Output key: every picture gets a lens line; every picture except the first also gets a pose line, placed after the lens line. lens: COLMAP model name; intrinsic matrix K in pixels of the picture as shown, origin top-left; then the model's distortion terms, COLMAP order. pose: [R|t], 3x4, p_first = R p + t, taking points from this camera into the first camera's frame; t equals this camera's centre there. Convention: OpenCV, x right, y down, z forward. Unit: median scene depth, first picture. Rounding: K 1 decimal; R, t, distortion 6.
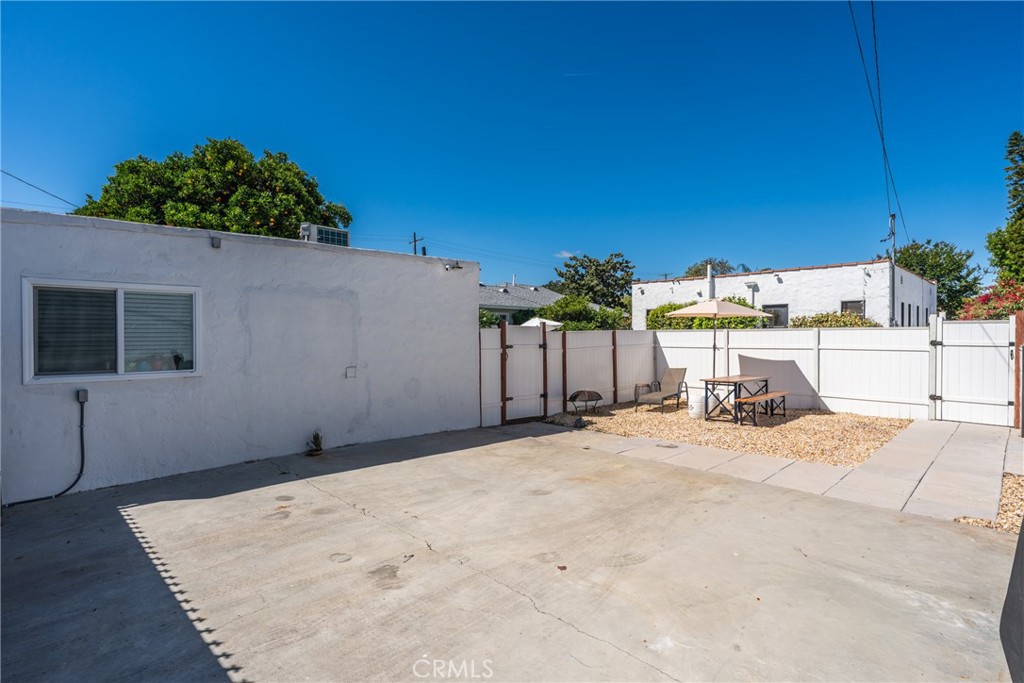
lens RADIAL K [[499.0, 0, 512.0], [0, 499.0, 341.5], [0, 0, 1]] dist [-0.003163, -0.000927]
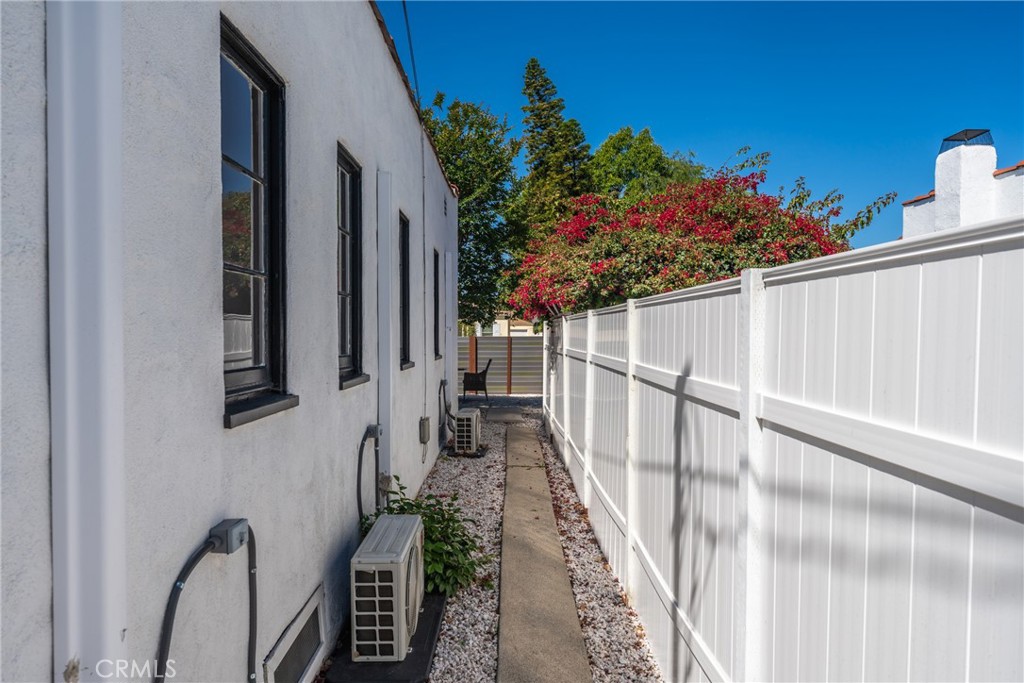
lens RADIAL K [[674.5, 0, 512.0], [0, 674.5, 341.5], [0, 0, 1]] dist [0.001025, 0.001507]
pose [[0.694523, -0.000621, 0.719470, 0.755771], [0.005387, 0.999976, -0.004338, -0.014978], [-0.719450, 0.006889, 0.694510, 0.905114]]
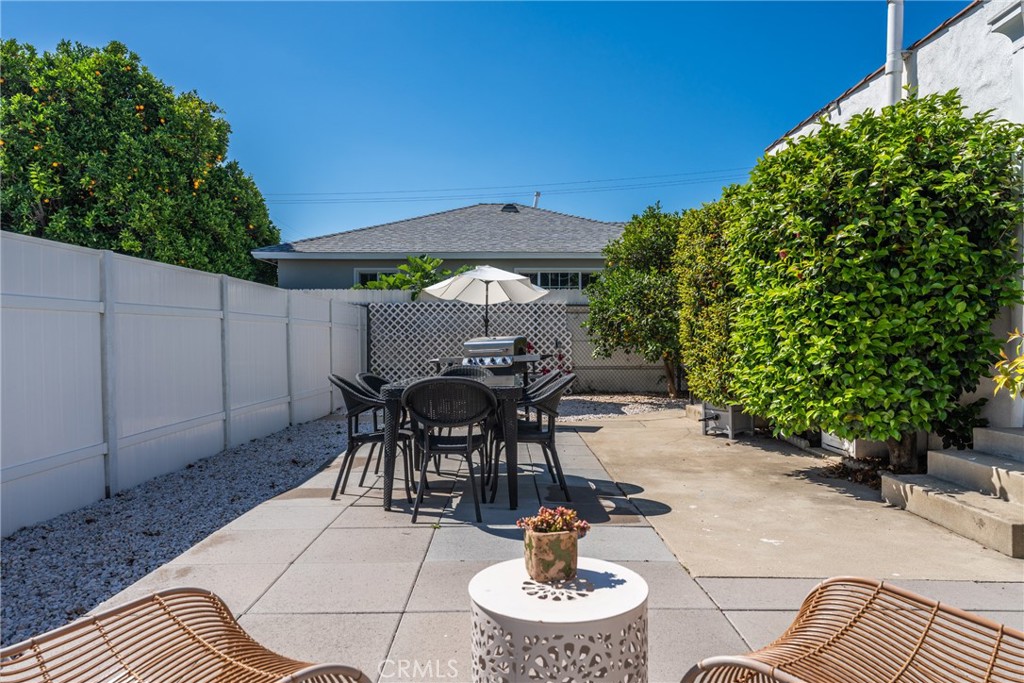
lens RADIAL K [[674.5, 0, 512.0], [0, 674.5, 341.5], [0, 0, 1]] dist [0.001025, 0.001507]
pose [[0.723972, 0.011291, -0.689737, 0.591387], [-0.013211, 0.999910, 0.002502, 0.018622], [0.689703, 0.007301, 0.724056, 0.756170]]
